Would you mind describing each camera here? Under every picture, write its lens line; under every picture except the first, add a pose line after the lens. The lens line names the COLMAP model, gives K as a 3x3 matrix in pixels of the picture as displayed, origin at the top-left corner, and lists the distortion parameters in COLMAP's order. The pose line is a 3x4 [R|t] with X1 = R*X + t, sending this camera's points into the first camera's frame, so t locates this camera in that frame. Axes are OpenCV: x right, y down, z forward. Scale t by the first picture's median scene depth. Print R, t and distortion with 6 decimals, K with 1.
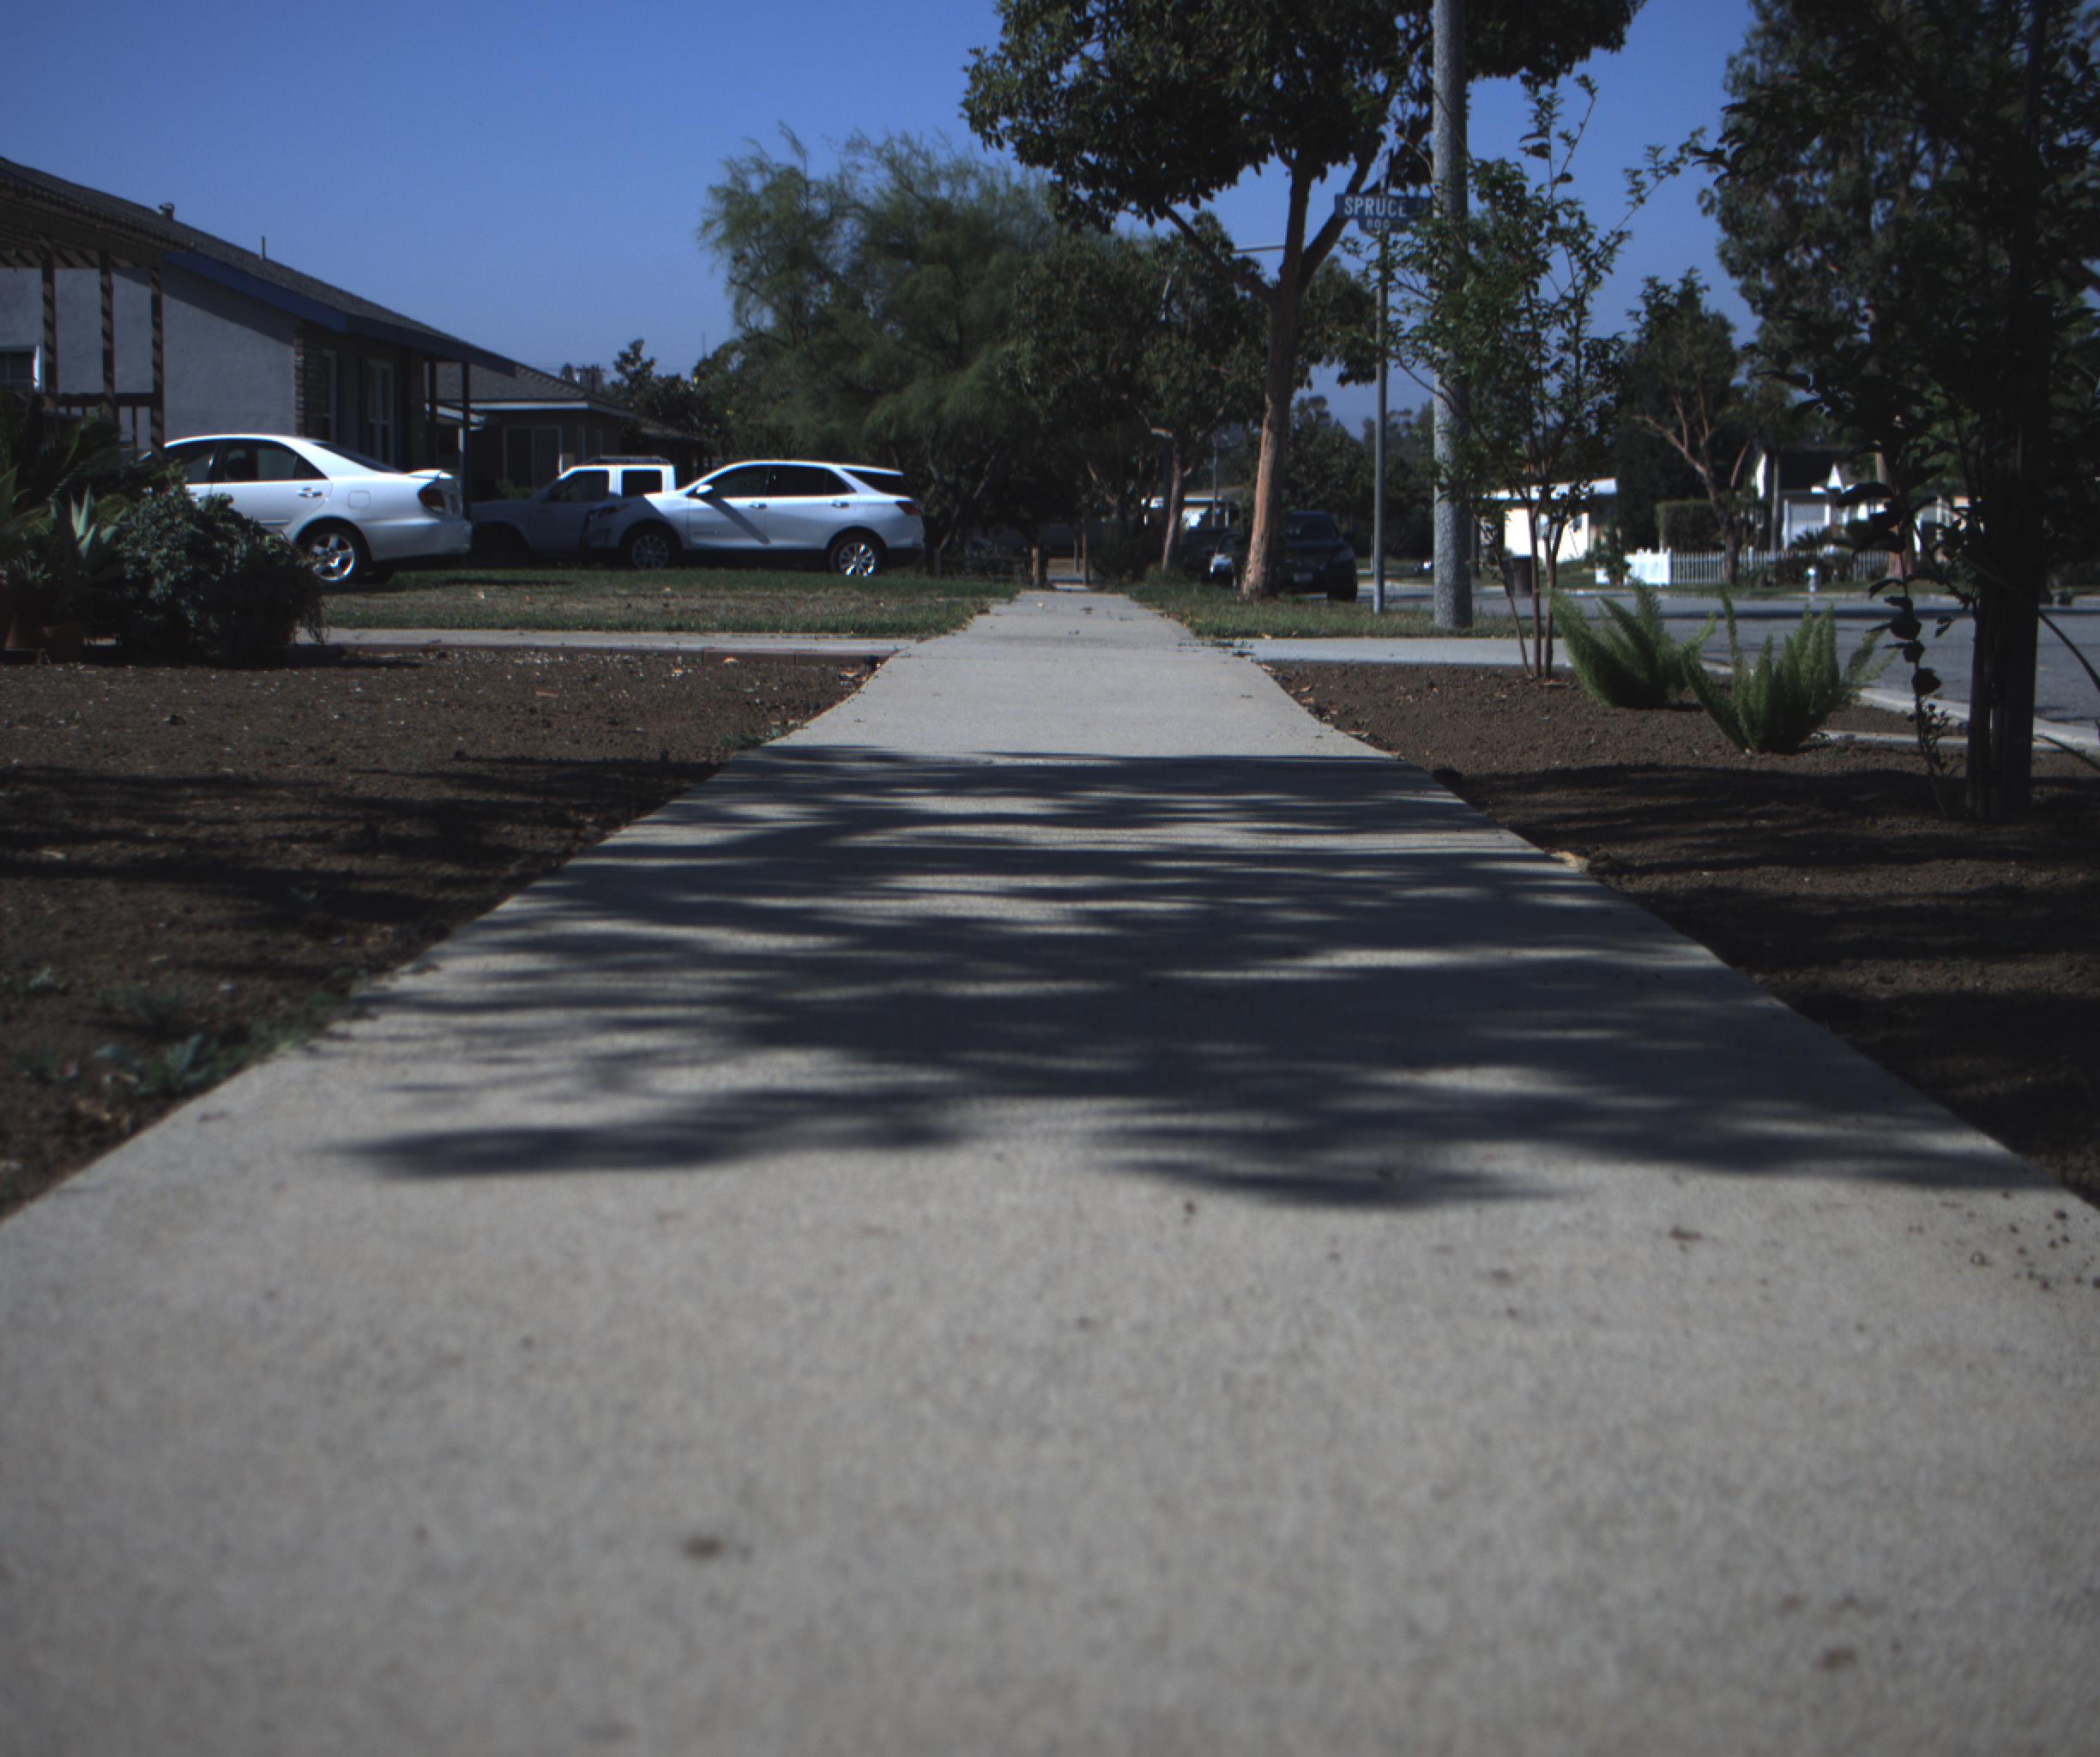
lens RADIAL K [[3875.8, 0, 1019.5], [0, 3875.8, 873.0], [0, 0, 1]] dist [-0.176025, 0.775185]
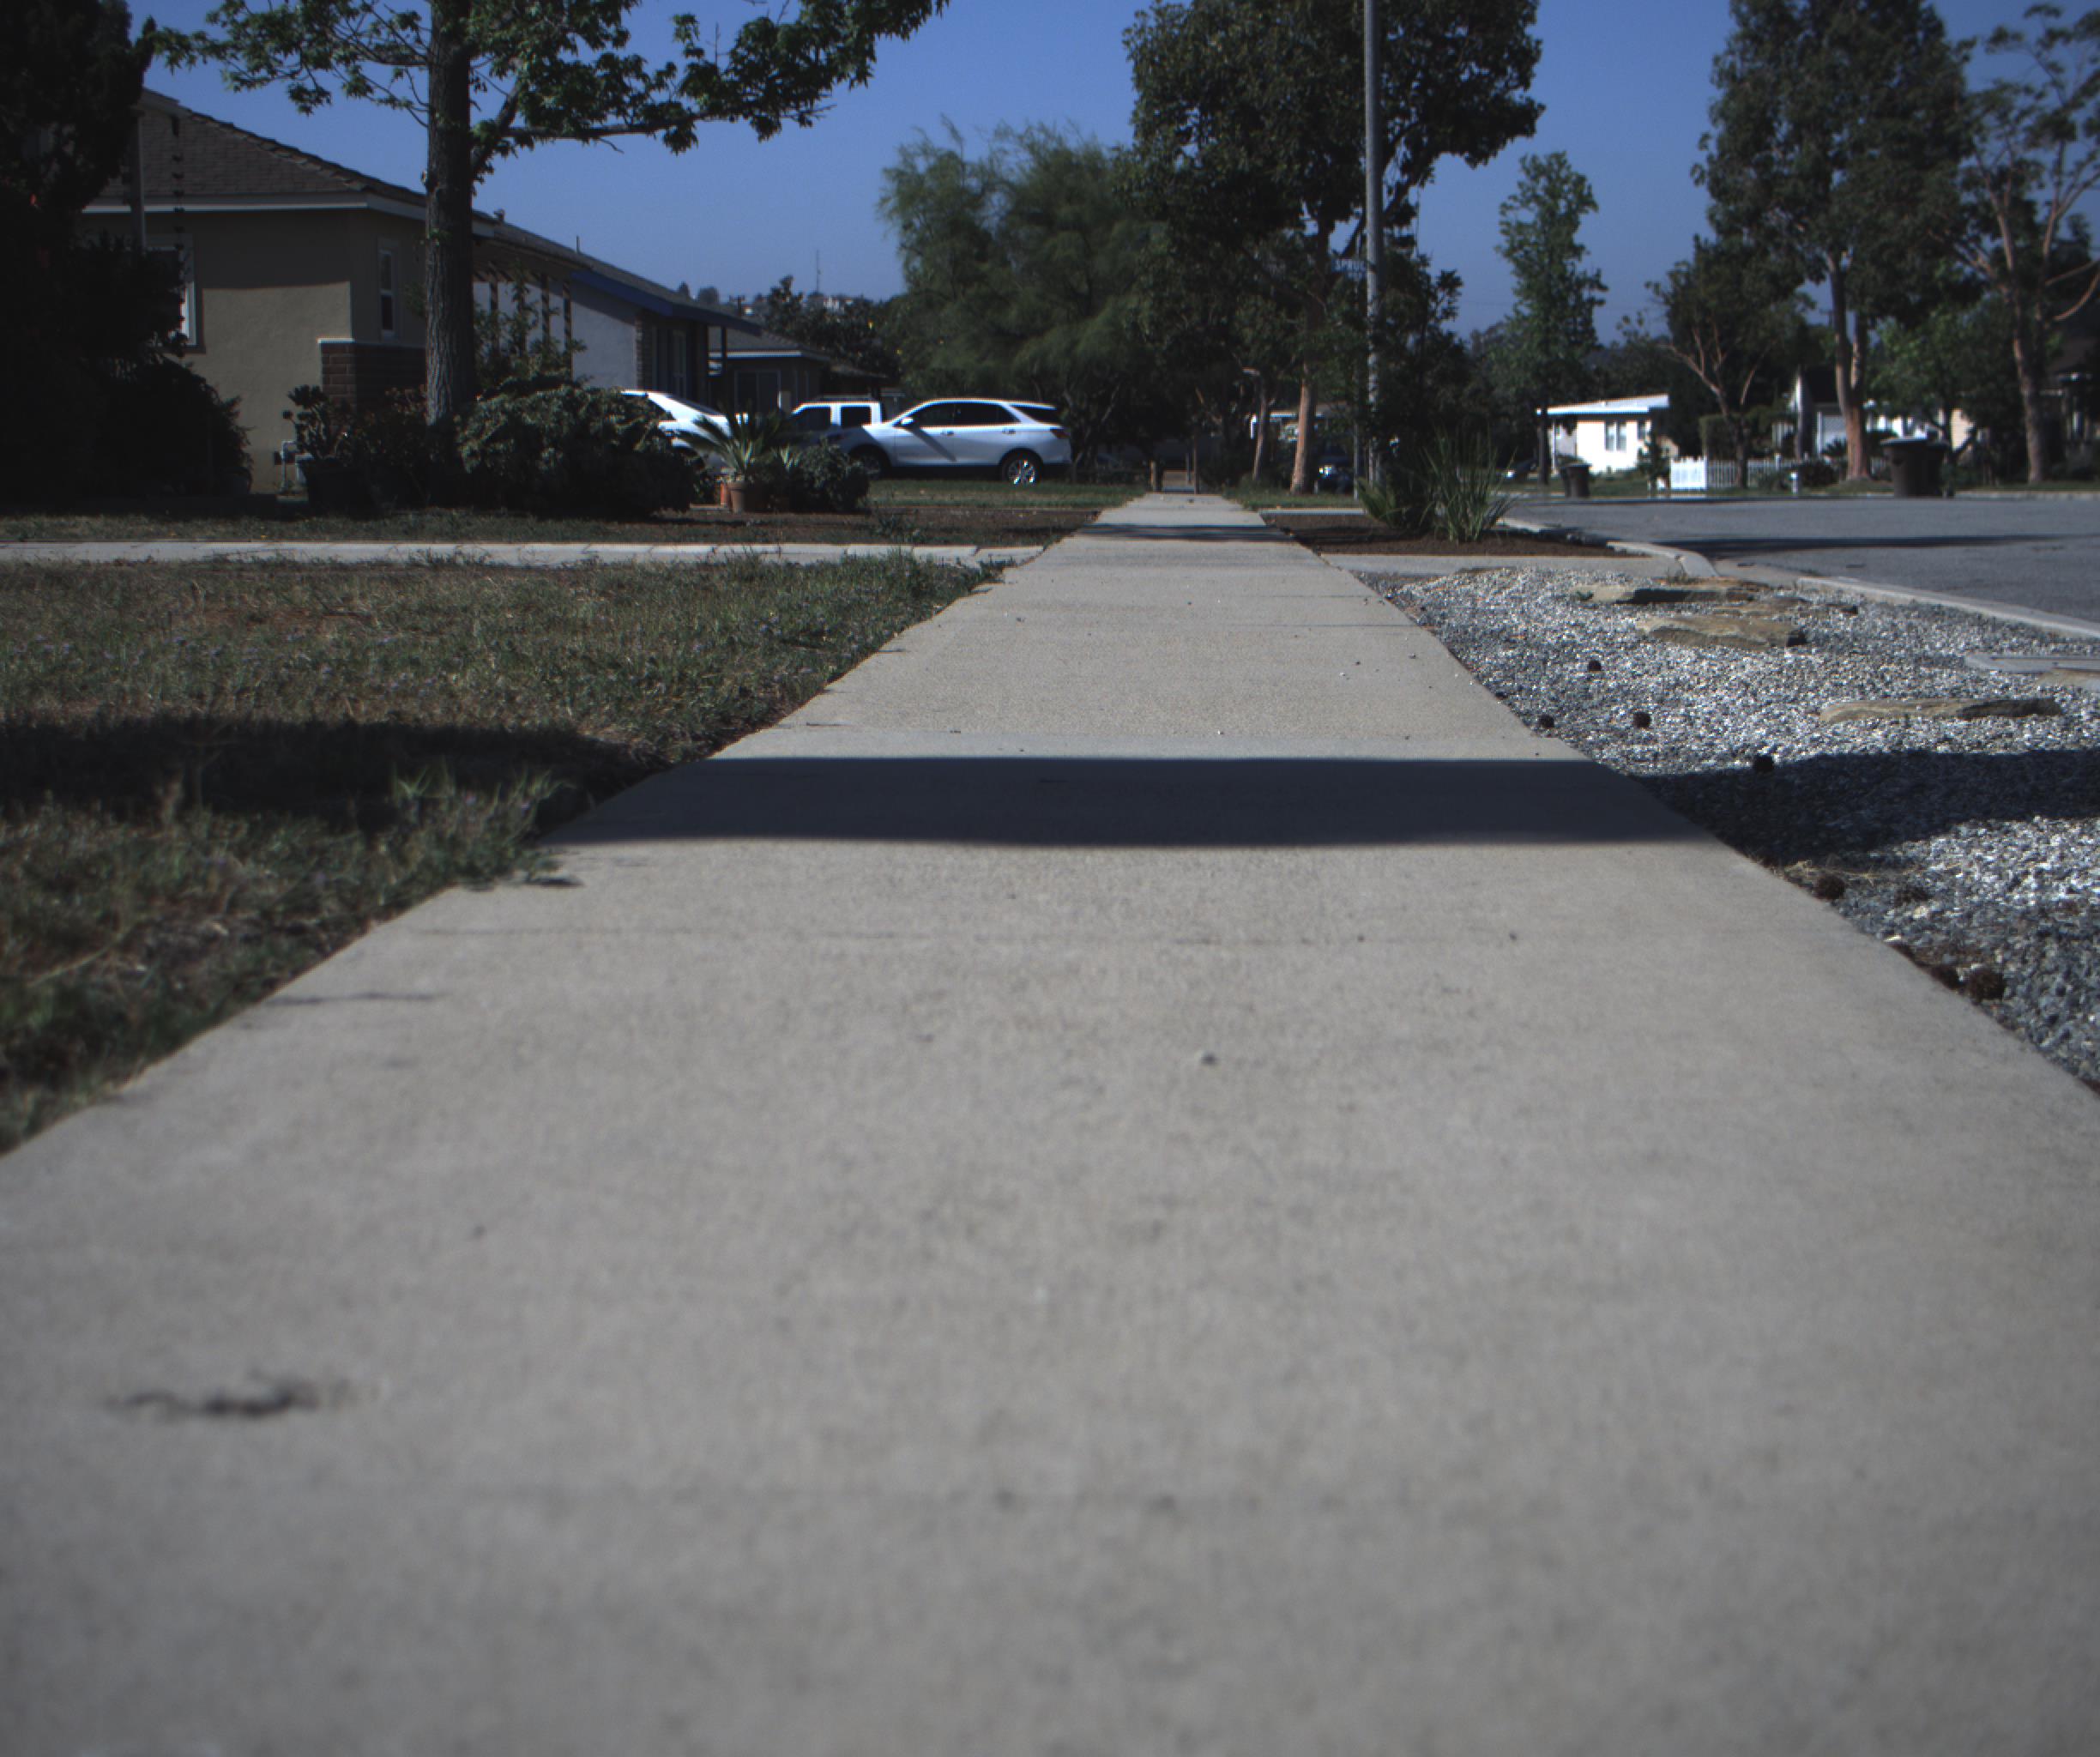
lens RADIAL K [[3875.8, 0, 1019.5], [0, 3875.8, 873.0], [0, 0, 1]] dist [-0.176025, 0.775185]
pose [[0.999527, -0.007320, -0.029876, -0.003114], [0.007979, 0.999726, 0.022014, 0.023483], [0.029707, -0.022242, 0.999311, -0.284819]]
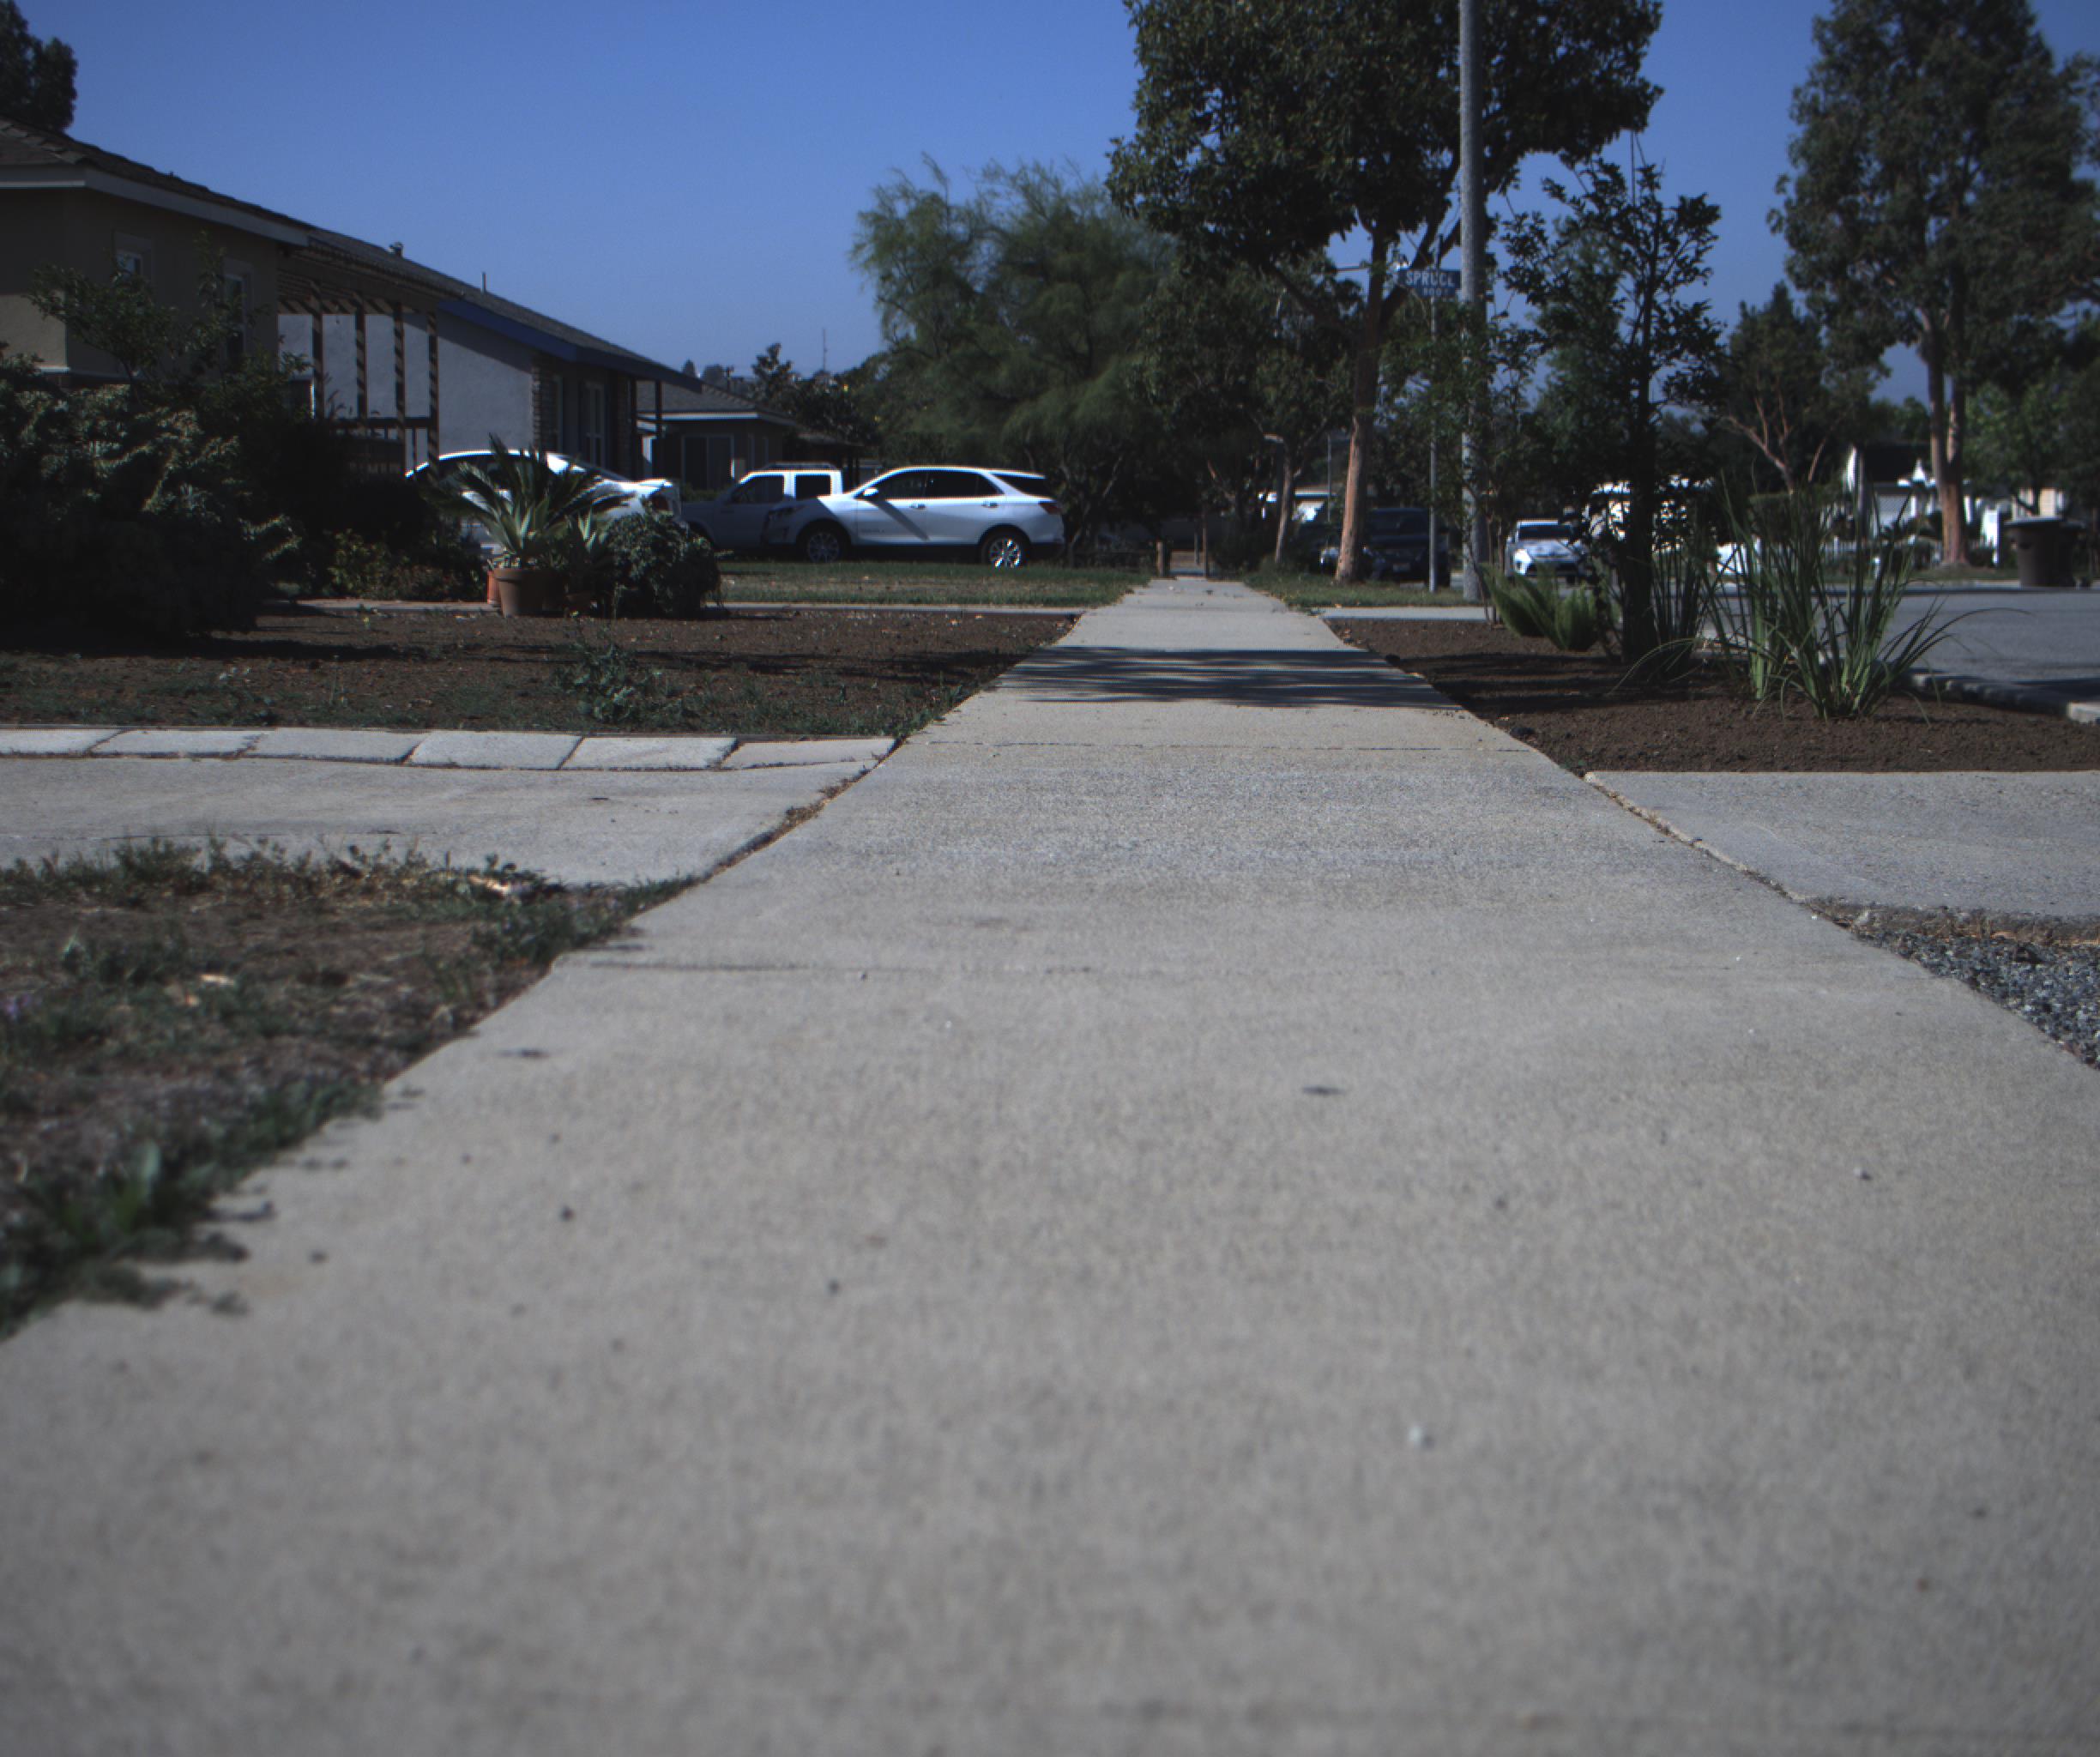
lens RADIAL K [[3875.8, 0, 1019.5], [0, 3875.8, 873.0], [0, 0, 1]] dist [-0.176025, 0.775185]
pose [[0.999513, -0.002759, -0.031067, -0.002217], [0.002808, 0.999995, 0.001533, 0.009400], [0.031063, -0.001620, 0.999516, -0.114295]]
